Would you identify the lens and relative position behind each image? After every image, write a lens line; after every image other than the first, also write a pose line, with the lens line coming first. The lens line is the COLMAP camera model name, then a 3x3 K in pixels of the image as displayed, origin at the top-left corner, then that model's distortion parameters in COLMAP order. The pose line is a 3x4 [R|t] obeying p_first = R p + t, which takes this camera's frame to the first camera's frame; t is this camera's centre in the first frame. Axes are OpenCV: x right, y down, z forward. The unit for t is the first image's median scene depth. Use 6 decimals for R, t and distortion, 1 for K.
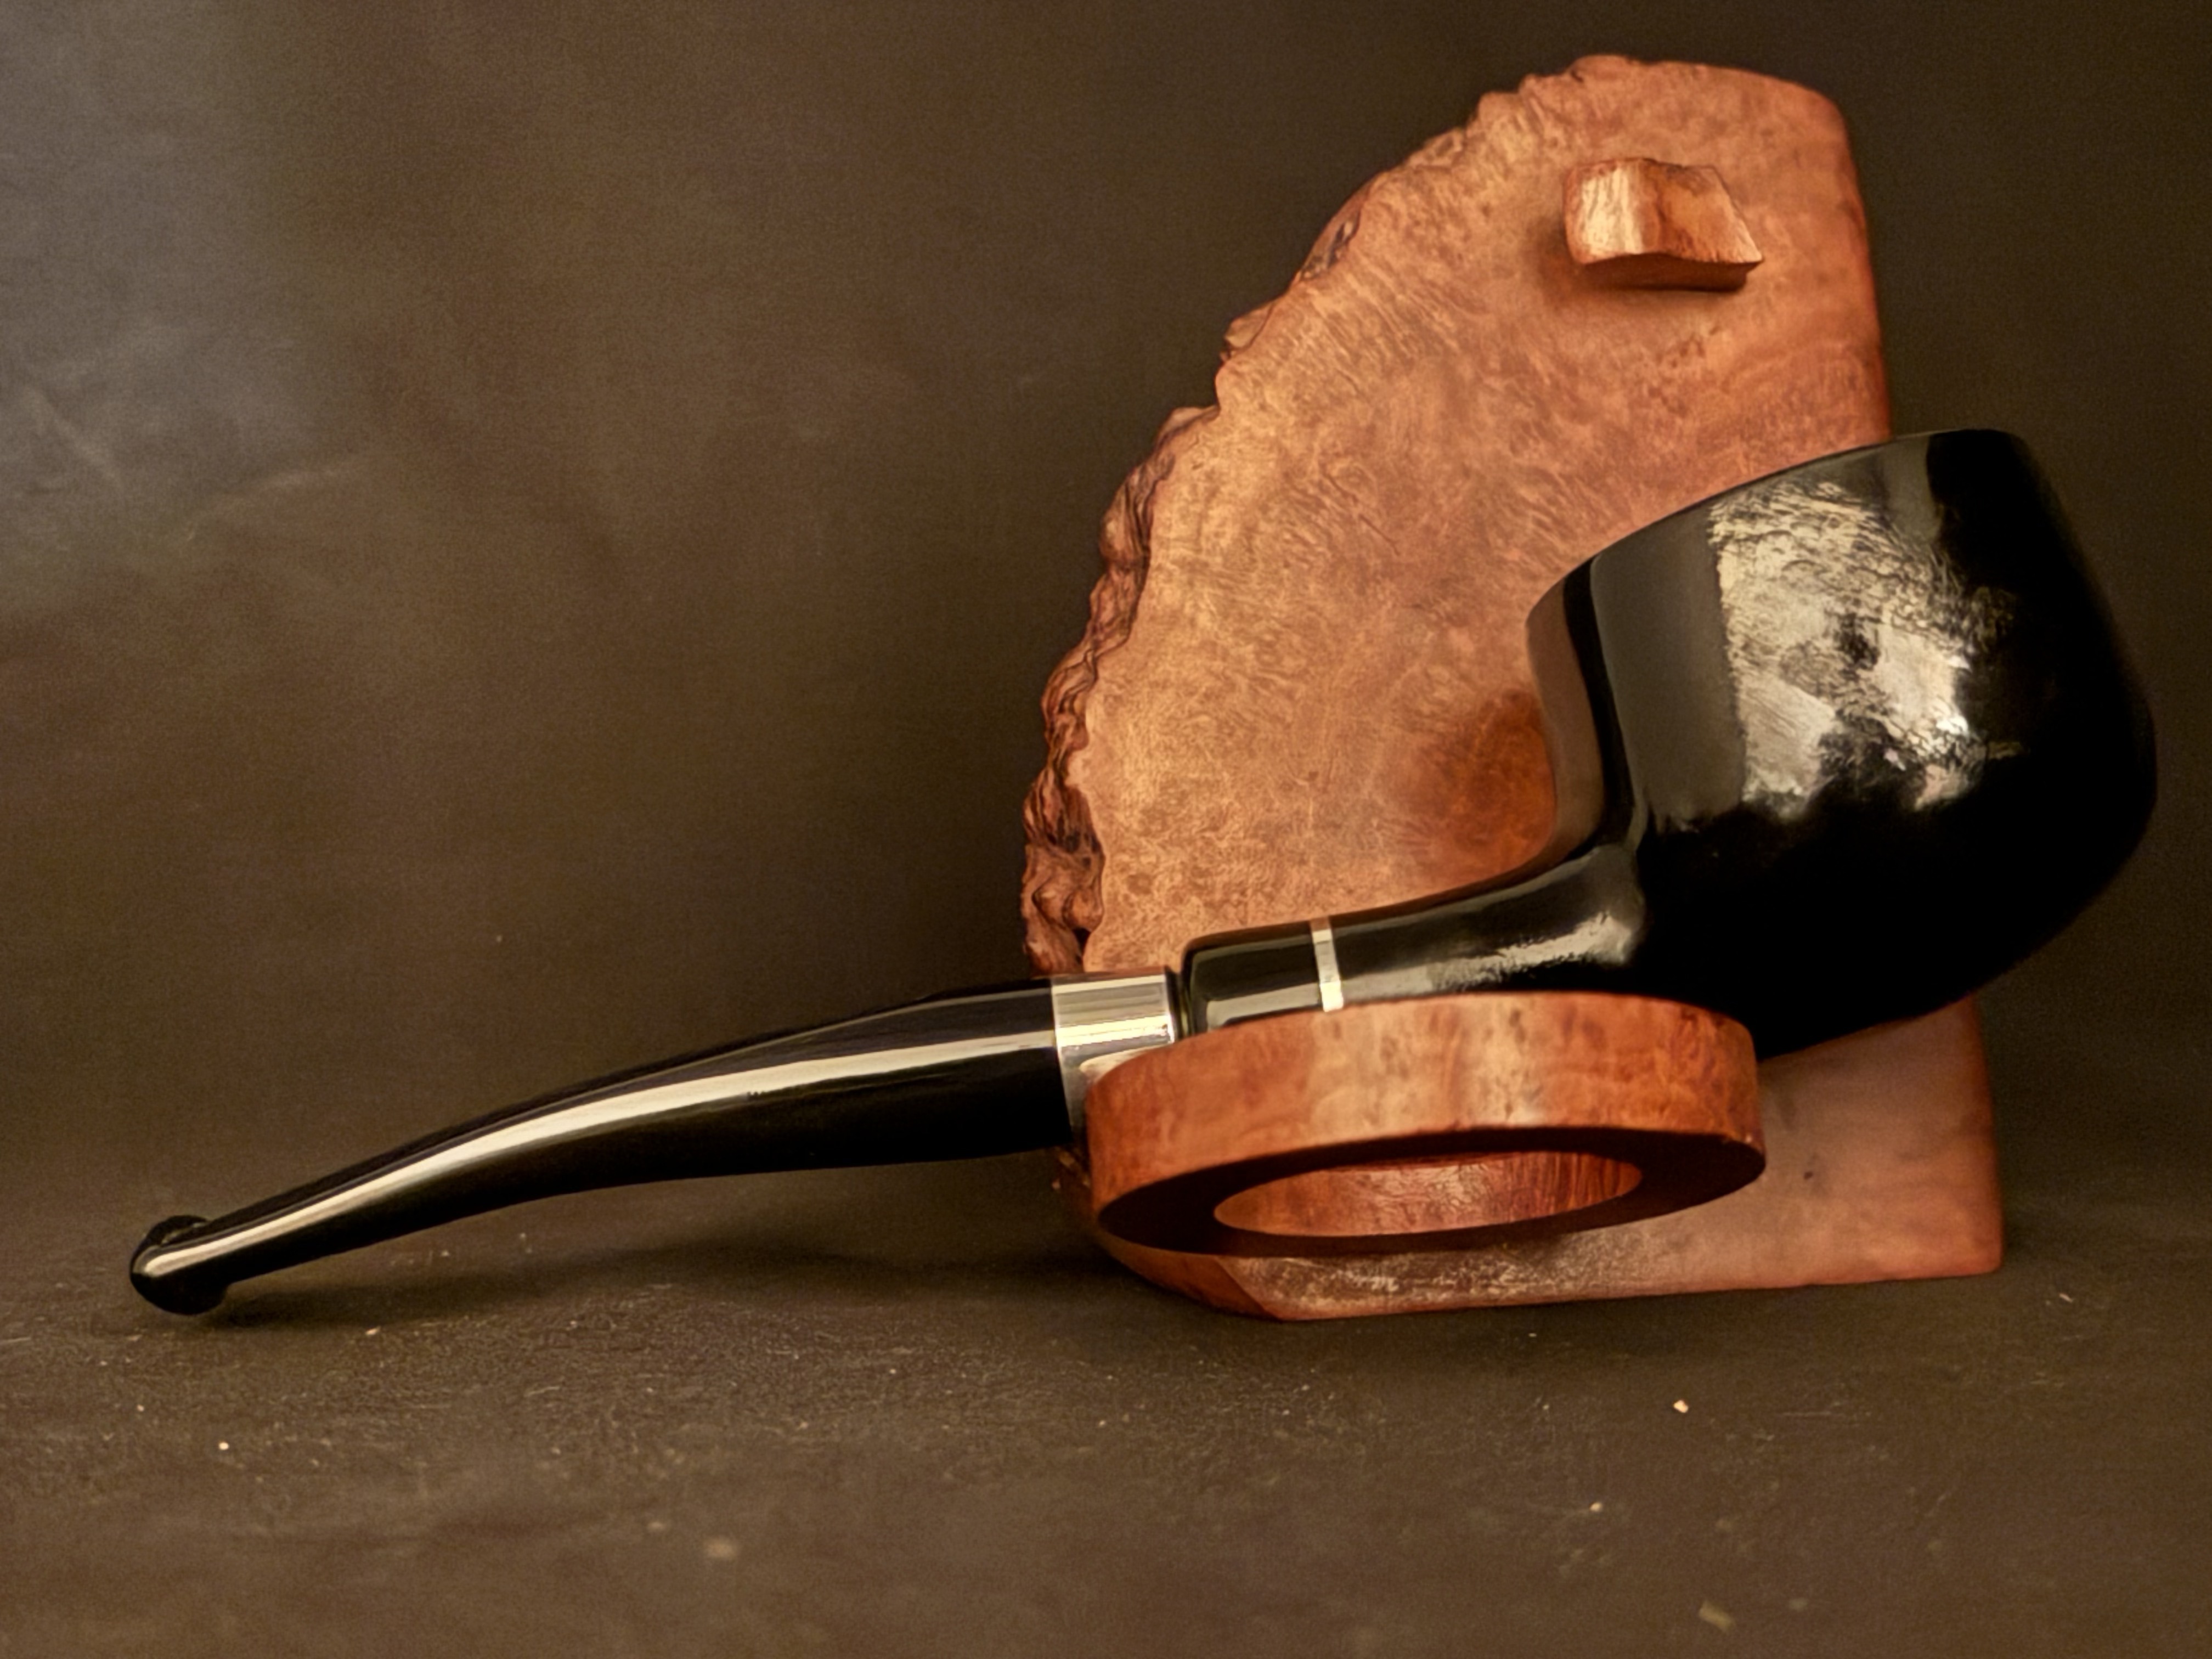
lens RADIAL K [[3884.0, 0, 1106.0], [0, 3884.0, 829.5], [0, 0, 1]] dist [0.125239, 0.315882]
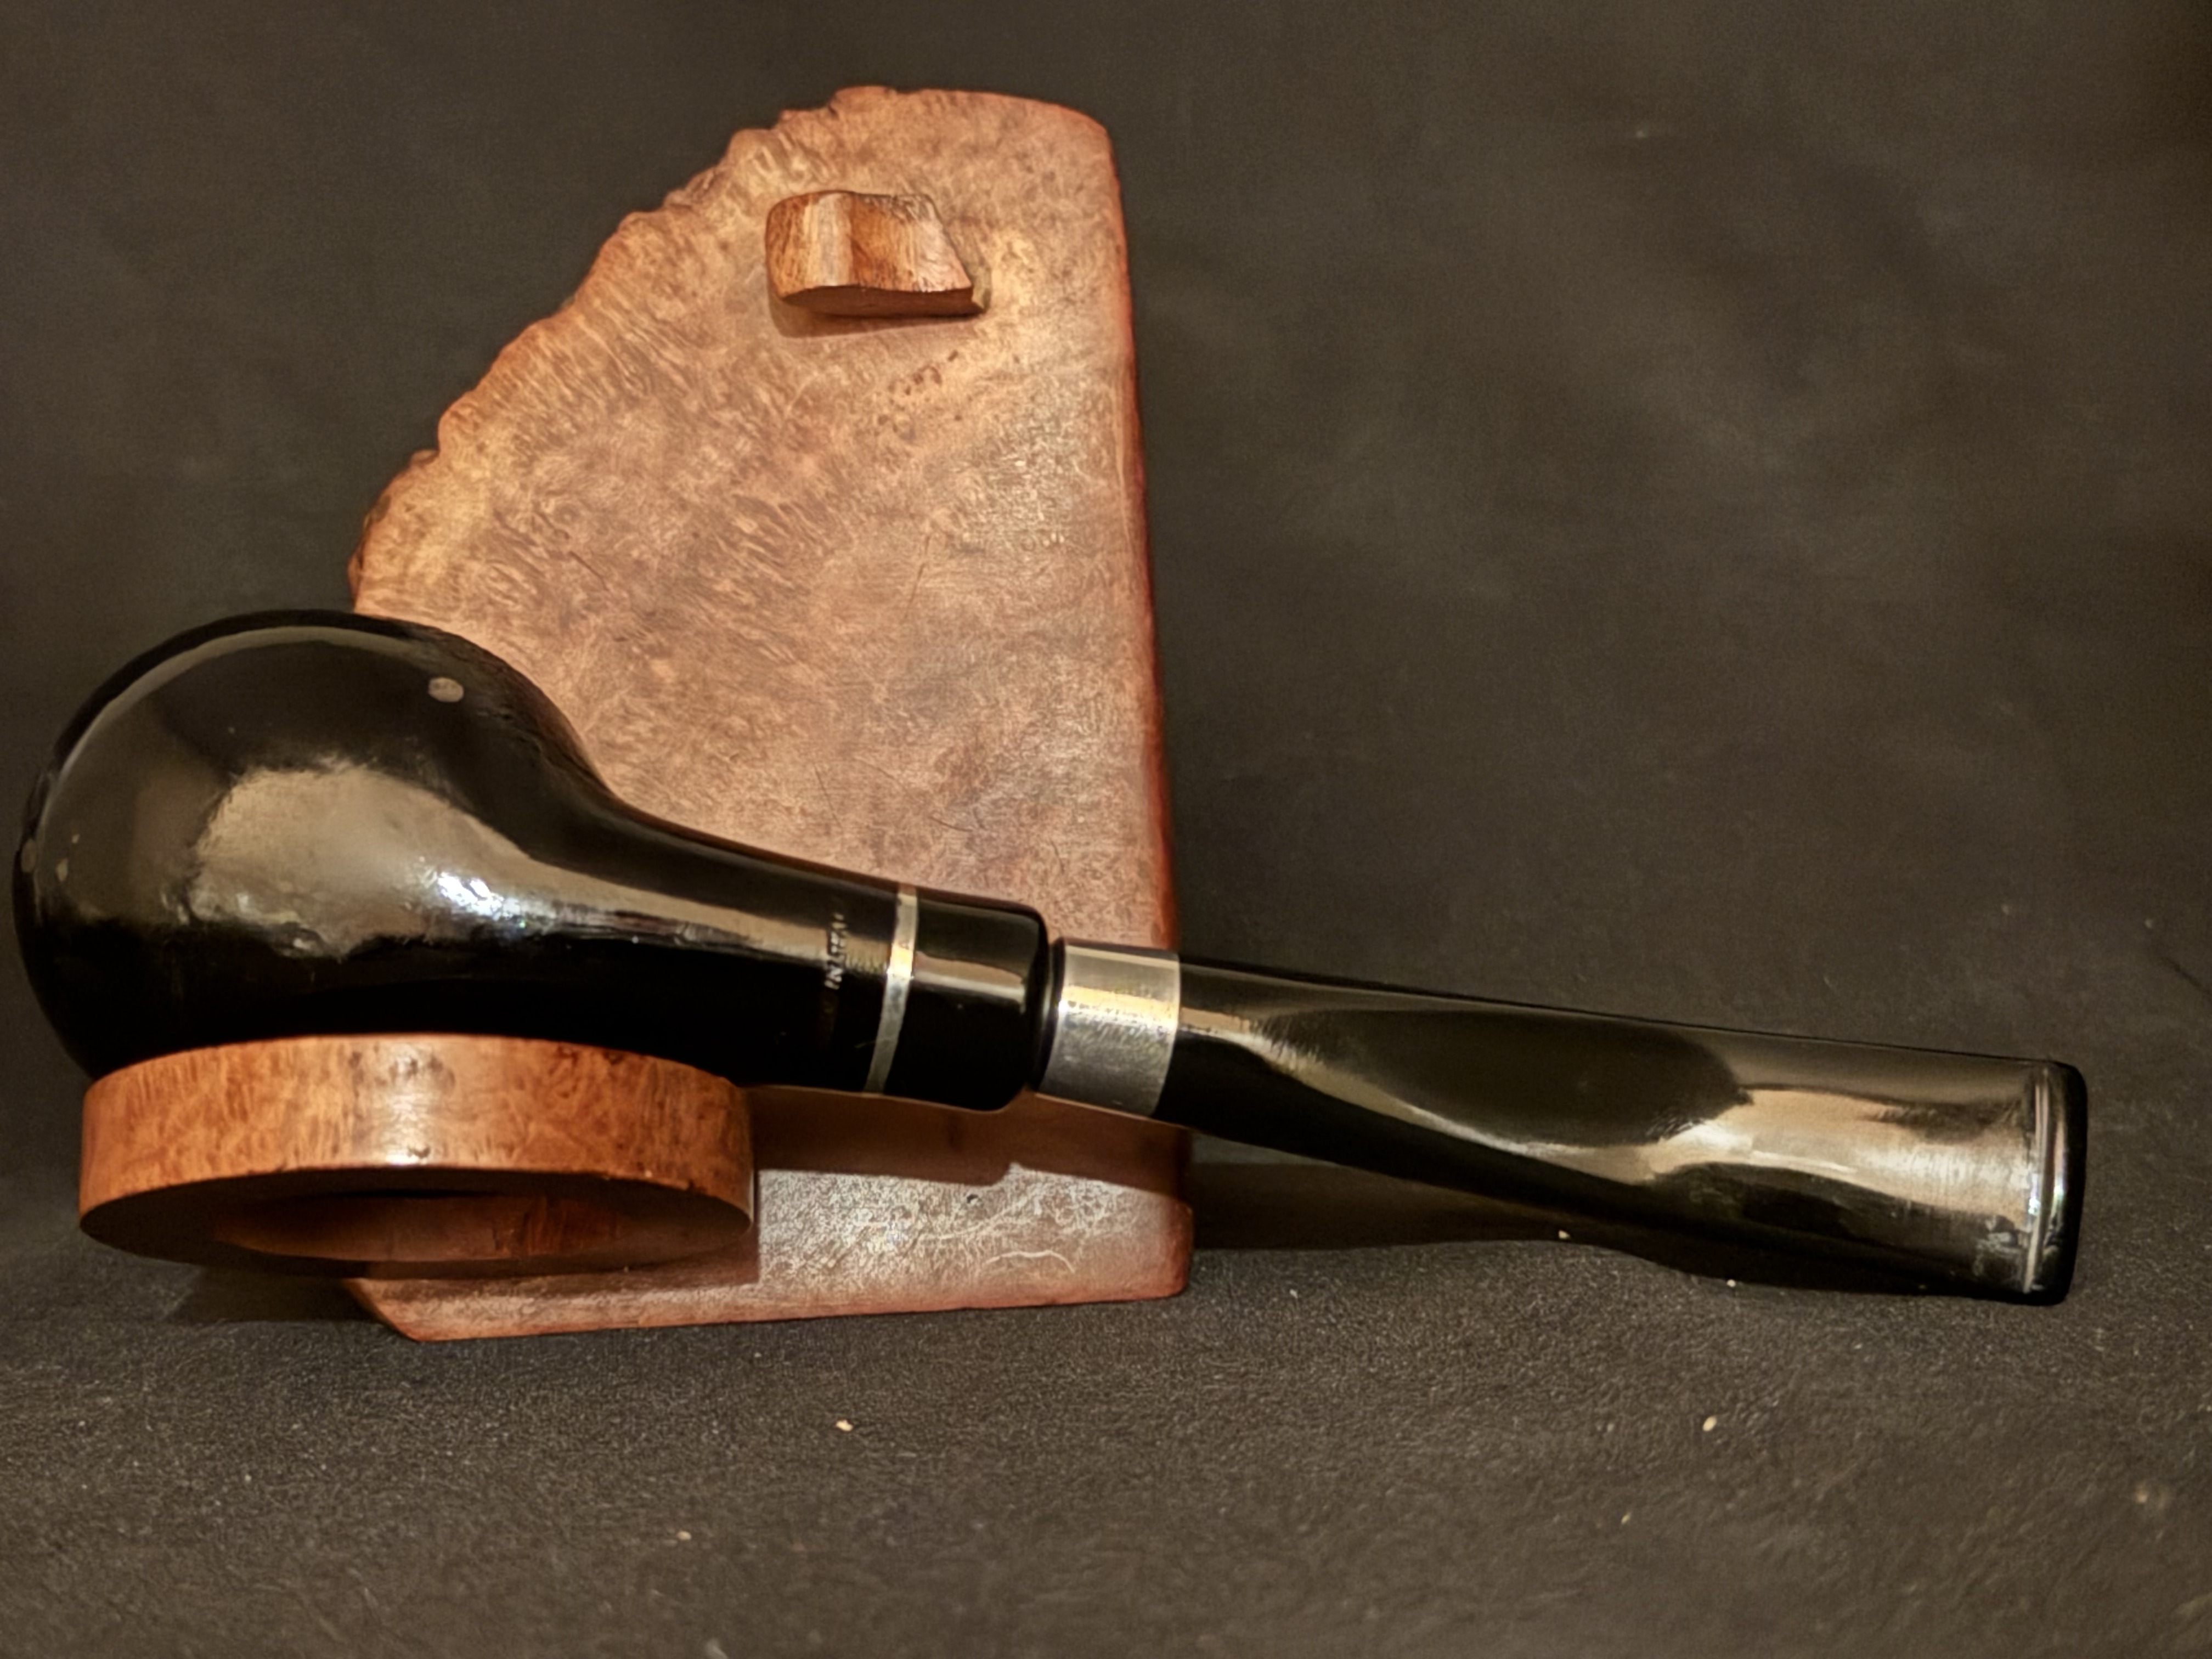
lens RADIAL K [[3695.0, 0, 1106.0], [0, 3695.0, 829.5], [0, 0, 1]] dist [0.133713, 0.154543]
pose [[0.975248, -0.013258, -0.220717, 0.413126], [0.015585, 0.999840, 0.008805, -0.013913], [0.220565, -0.012027, 0.975298, 0.077497]]
